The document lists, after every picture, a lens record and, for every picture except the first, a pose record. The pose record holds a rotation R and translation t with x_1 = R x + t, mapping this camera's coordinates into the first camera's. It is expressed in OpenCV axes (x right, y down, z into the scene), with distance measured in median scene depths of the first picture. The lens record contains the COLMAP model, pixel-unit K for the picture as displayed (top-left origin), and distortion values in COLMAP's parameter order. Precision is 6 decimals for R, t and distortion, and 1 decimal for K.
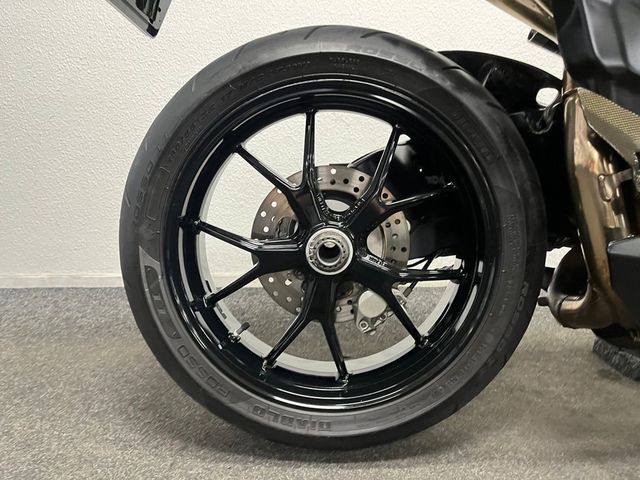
lens RADIAL K [[489.2, 0, 320.0], [0, 489.2, 240.0], [0, 0, 1]] dist [0.066618, -0.001772]
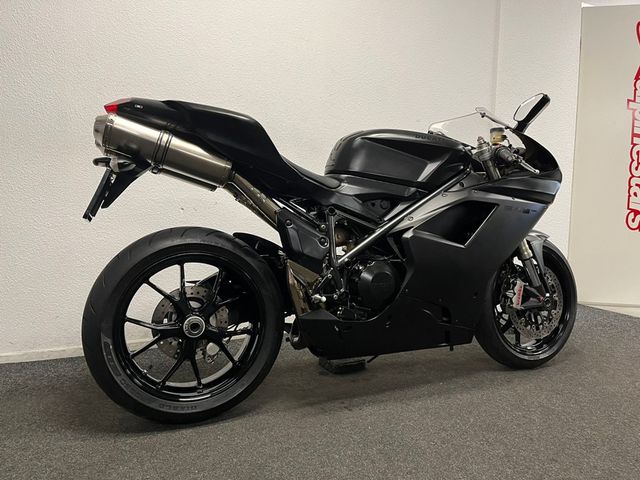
lens RADIAL K [[483.6, 0, 320.0], [0, 483.6, 240.0], [0, 0, 1]] dist [0.027095, -0.005407]
pose [[0.913416, -0.019005, 0.406584, -0.325818], [0.066513, 0.992451, -0.103035, -0.095656], [-0.401556, 0.121157, 0.907785, -1.209061]]
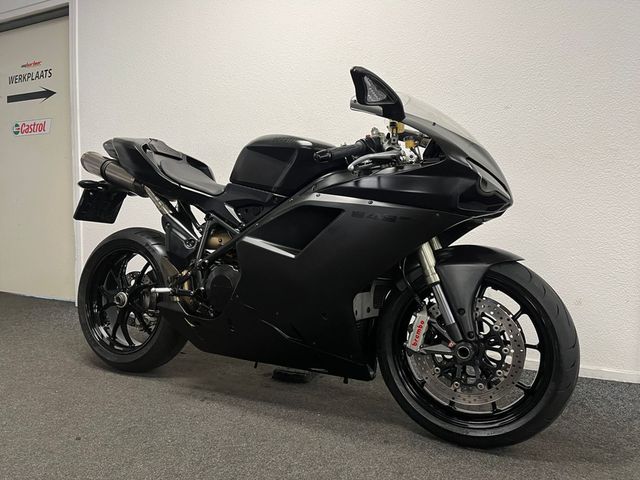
lens RADIAL K [[483.6, 0, 320.0], [0, 483.6, 240.0], [0, 0, 1]] dist [0.027095, -0.005407]
pose [[0.905452, 0.038778, -0.422673, 2.250873], [-0.102194, 0.986440, -0.128420, -0.075004], [0.411962, 0.159473, 0.897138, -1.185401]]
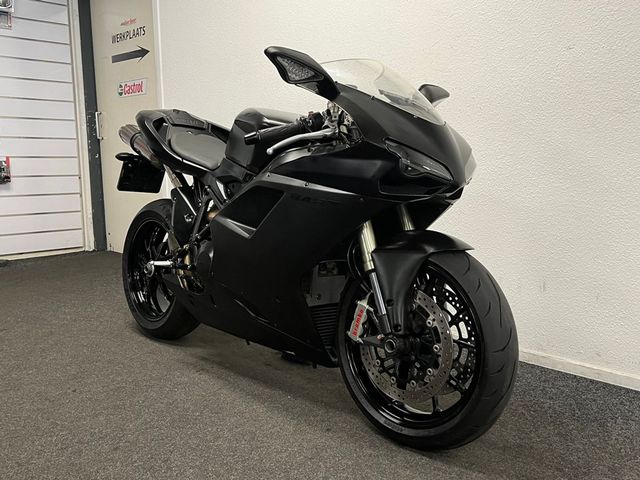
lens RADIAL K [[605.7, 0, 320.0], [0, 605.7, 240.0], [0, 0, 1]] dist [0.069333, 0.009573]
pose [[0.702619, 0.097102, -0.704910, 3.326556], [-0.144762, 0.989434, -0.007997, -0.271641], [0.696686, 0.107663, 0.709252, -0.983135]]
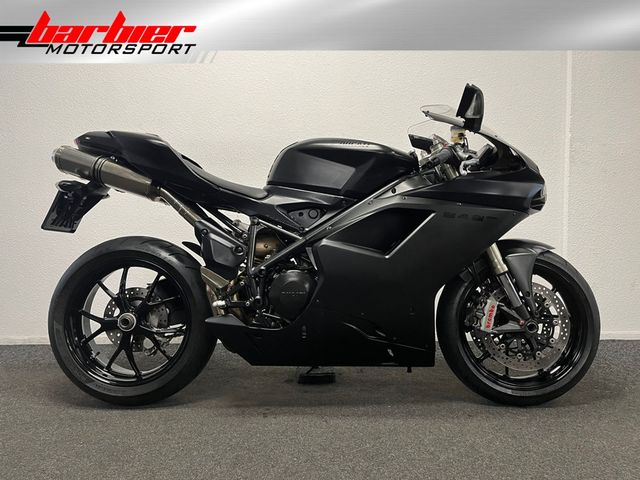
lens RADIAL K [[474.4, 0, 320.0], [0, 474.4, 240.0], [0, 0, 1]] dist [0.047470, -0.001079]
pose [[0.999987, -0.005187, -0.000259, 0.974333], [0.005088, 0.988364, -0.152025, -0.012772], [0.001045, 0.152022, 0.988377, -1.476905]]
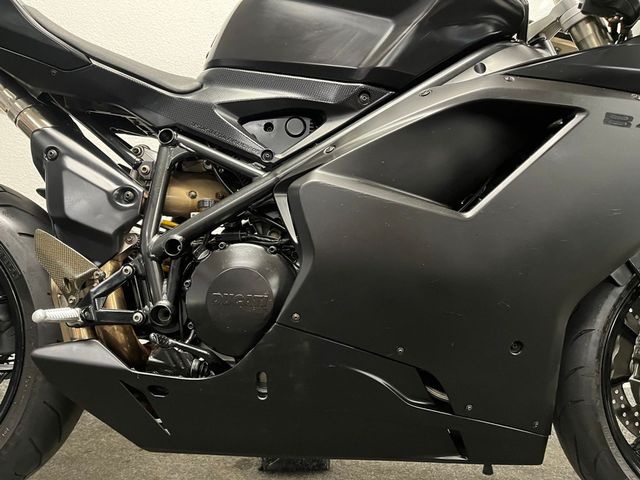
lens RADIAL K [[483.6, 0, 320.0], [0, 483.6, 240.0], [0, 0, 1]] dist [0.027095, -0.005407]
pose [[0.999520, 0.030097, 0.007301, 0.996847], [-0.028273, 0.982993, -0.181453, -0.043332], [-0.012638, 0.181159, 0.983373, -0.224468]]
